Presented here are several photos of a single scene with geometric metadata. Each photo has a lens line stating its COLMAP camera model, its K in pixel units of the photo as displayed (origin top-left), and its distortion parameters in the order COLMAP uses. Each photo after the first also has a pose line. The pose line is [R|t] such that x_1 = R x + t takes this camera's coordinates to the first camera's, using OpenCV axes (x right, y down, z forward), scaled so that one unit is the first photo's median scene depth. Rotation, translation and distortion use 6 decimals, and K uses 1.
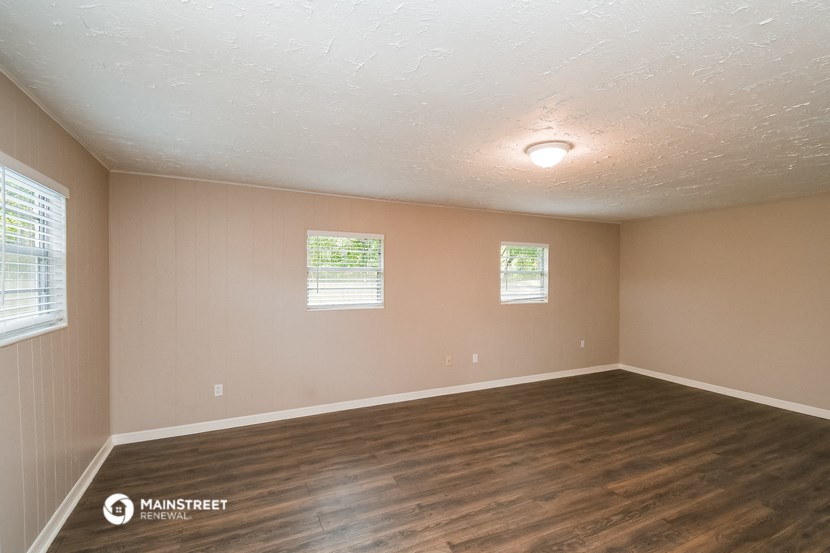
lens RADIAL K [[384.6, 0, 415.0], [0, 384.6, 276.5], [0, 0, 1]] dist [-0.001243, -0.000778]
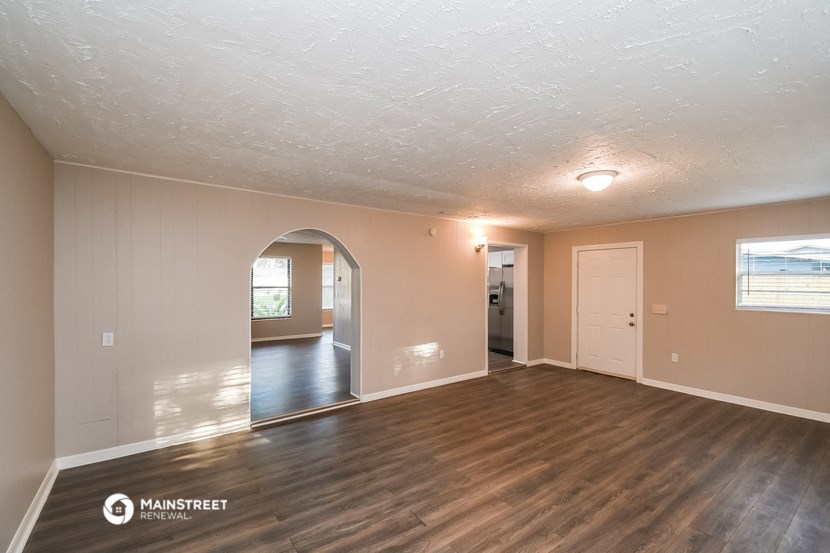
lens RADIAL K [[362.3, 0, 415.0], [0, 362.3, 276.5], [0, 0, 1]] dist [-0.000941, -0.000255]
pose [[-0.984239, -0.016400, -0.176083, 1.020396], [-0.015311, 0.999854, -0.007545, -0.014893], [0.176181, -0.004730, -0.984346, 1.855725]]
